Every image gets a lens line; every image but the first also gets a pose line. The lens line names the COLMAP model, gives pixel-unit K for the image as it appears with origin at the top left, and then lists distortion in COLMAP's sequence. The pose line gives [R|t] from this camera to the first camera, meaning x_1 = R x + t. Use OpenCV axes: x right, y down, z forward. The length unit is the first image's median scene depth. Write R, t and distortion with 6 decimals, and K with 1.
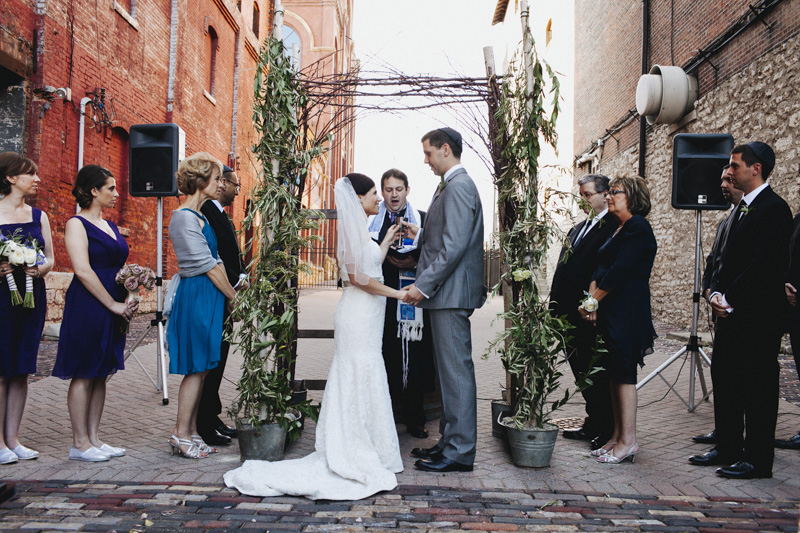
lens RADIAL K [[771.6, 0, 397.4], [0, 771.6, 267.4], [0, 0, 1]] dist [-0.005926, -0.005372]
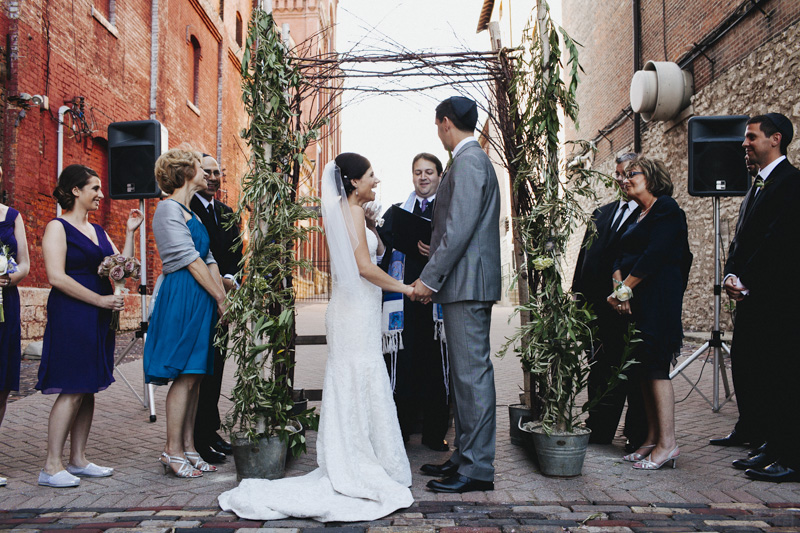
lens RADIAL K [[773.3, 0, 400.0], [0, 773.3, 266.5], [0, 0, 1]] dist [-0.009834, 0.011376]
pose [[0.999445, -0.028382, 0.017424, -0.019549], [0.028698, 0.999424, -0.018113, 0.021428], [-0.016900, 0.018602, 0.999684, 0.082473]]
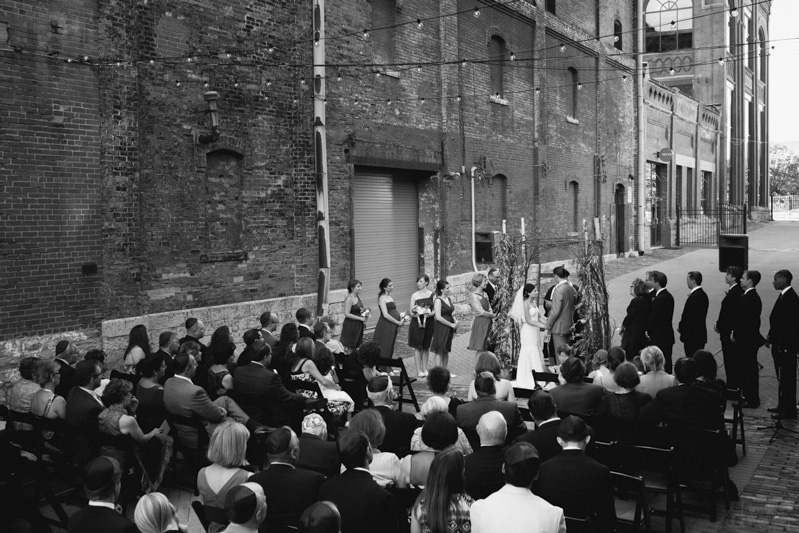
lens RADIAL K [[810.6, 0, 399.5], [0, 810.6, 266.5], [0, 0, 1]] dist [-0.050258, -0.004274]
pose [[0.849812, -0.013851, -0.526904, 0.921894], [0.060677, 0.995580, 0.071691, -0.338881], [0.523582, -0.092895, 0.846896, -1.436046]]
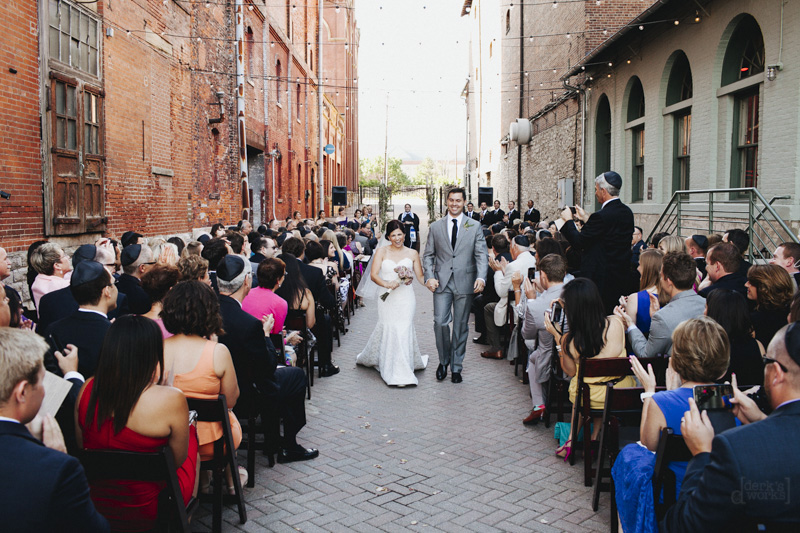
lens RADIAL K [[771.6, 0, 397.4], [0, 771.6, 267.4], [0, 0, 1]] dist [-0.005926, -0.005372]
pose [[0.999664, -0.024519, 0.008456, -0.099780], [0.023418, 0.993426, 0.112053, -0.273430], [-0.011148, -0.111817, 0.993666, -3.580325]]
